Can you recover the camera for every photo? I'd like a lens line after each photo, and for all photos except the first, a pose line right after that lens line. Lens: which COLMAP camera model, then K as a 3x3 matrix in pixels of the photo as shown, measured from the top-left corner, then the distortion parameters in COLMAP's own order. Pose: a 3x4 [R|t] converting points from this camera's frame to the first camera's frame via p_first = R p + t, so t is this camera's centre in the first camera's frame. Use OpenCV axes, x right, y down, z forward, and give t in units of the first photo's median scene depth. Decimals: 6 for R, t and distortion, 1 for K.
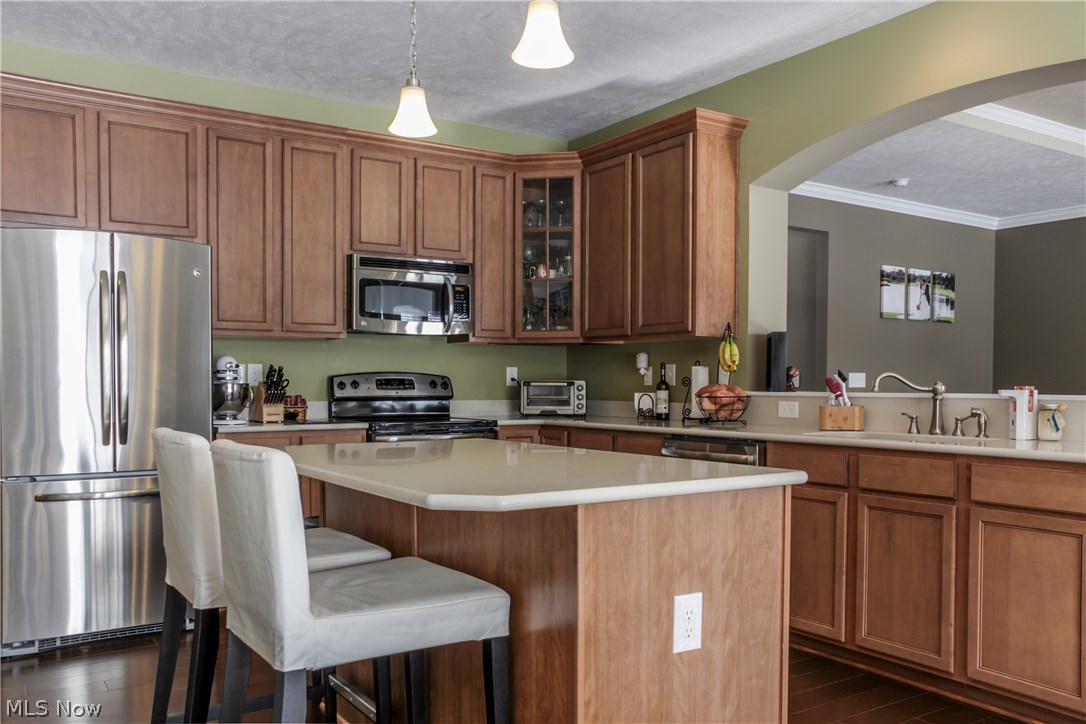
lens RADIAL K [[920.0, 0, 553.6], [0, 920.0, 417.6], [0, 0, 1]] dist [-0.024981, 0.052601]
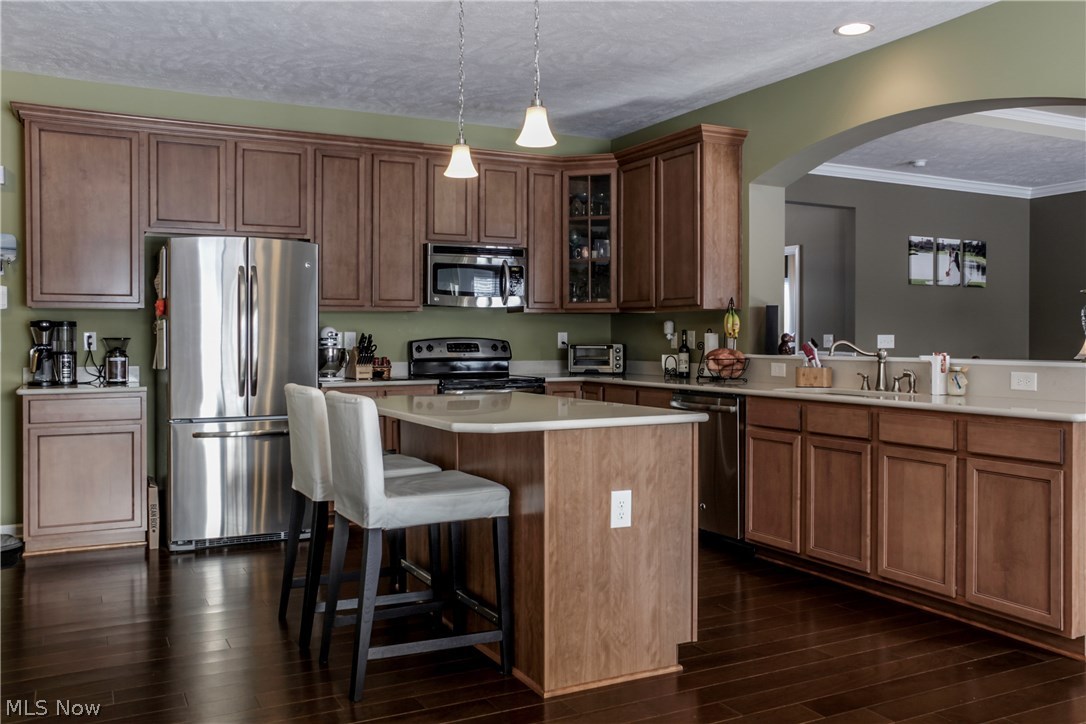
lens RADIAL K [[920.0, 0, 543.3], [0, 920.0, 356.4], [0, 0, 1]] dist [-0.024981, 0.052601]
pose [[0.994533, -0.000053, -0.104423, 0.077171], [-0.001942, 0.999818, -0.018997, -0.002851], [0.104405, 0.019096, 0.994352, -0.249359]]
